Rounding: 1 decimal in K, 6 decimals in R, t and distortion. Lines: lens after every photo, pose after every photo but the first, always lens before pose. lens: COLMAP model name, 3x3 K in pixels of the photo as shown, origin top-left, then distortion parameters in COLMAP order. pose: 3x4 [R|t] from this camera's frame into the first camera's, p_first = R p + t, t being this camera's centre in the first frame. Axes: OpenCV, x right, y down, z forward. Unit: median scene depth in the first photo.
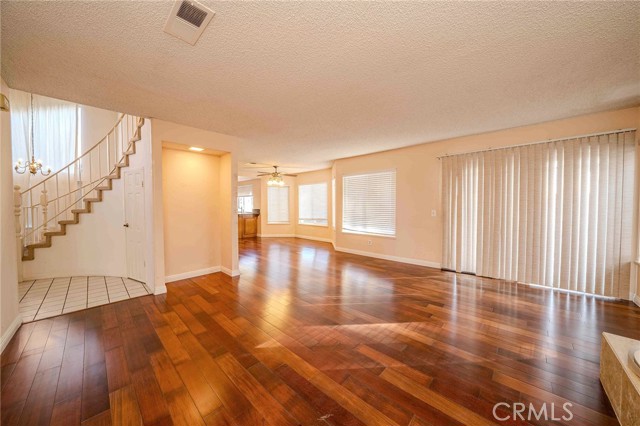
lens RADIAL K [[222.6, 0, 315.9], [0, 222.6, 209.6], [0, 0, 1]] dist [-0.020915, 0.001276]
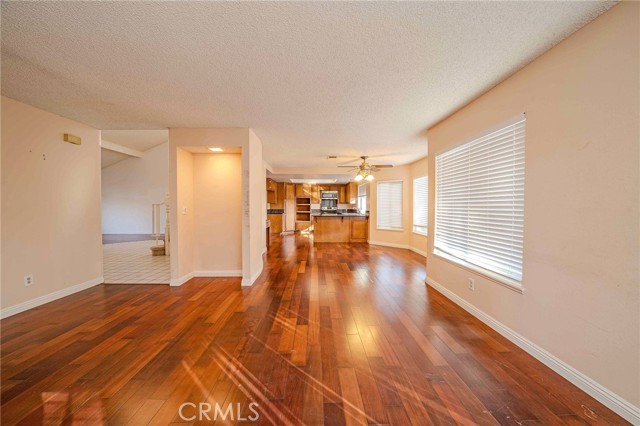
lens RADIAL K [[222.6, 0, 318.7], [0, 222.6, 211.9], [0, 0, 1]] dist [-0.020915, 0.001276]
pose [[0.710347, 0.021467, -0.703524, 0.307854], [-0.017044, 0.999766, 0.013297, -0.008685], [0.703645, 0.002546, 0.710547, 0.383761]]
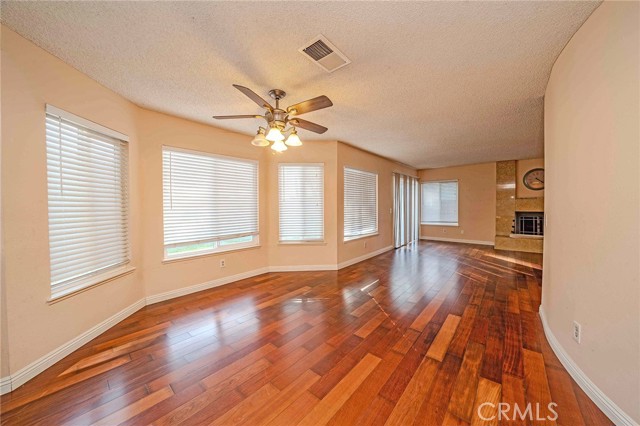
lens RADIAL K [[222.6, 0, 319.4], [0, 222.6, 213.3], [0, 0, 1]] dist [-0.020915, 0.001276]
pose [[-0.051722, -0.041209, 0.997811, -0.621642], [0.021458, 0.998872, 0.042365, -0.027234], [-0.998431, 0.023603, -0.050780, 1.121123]]
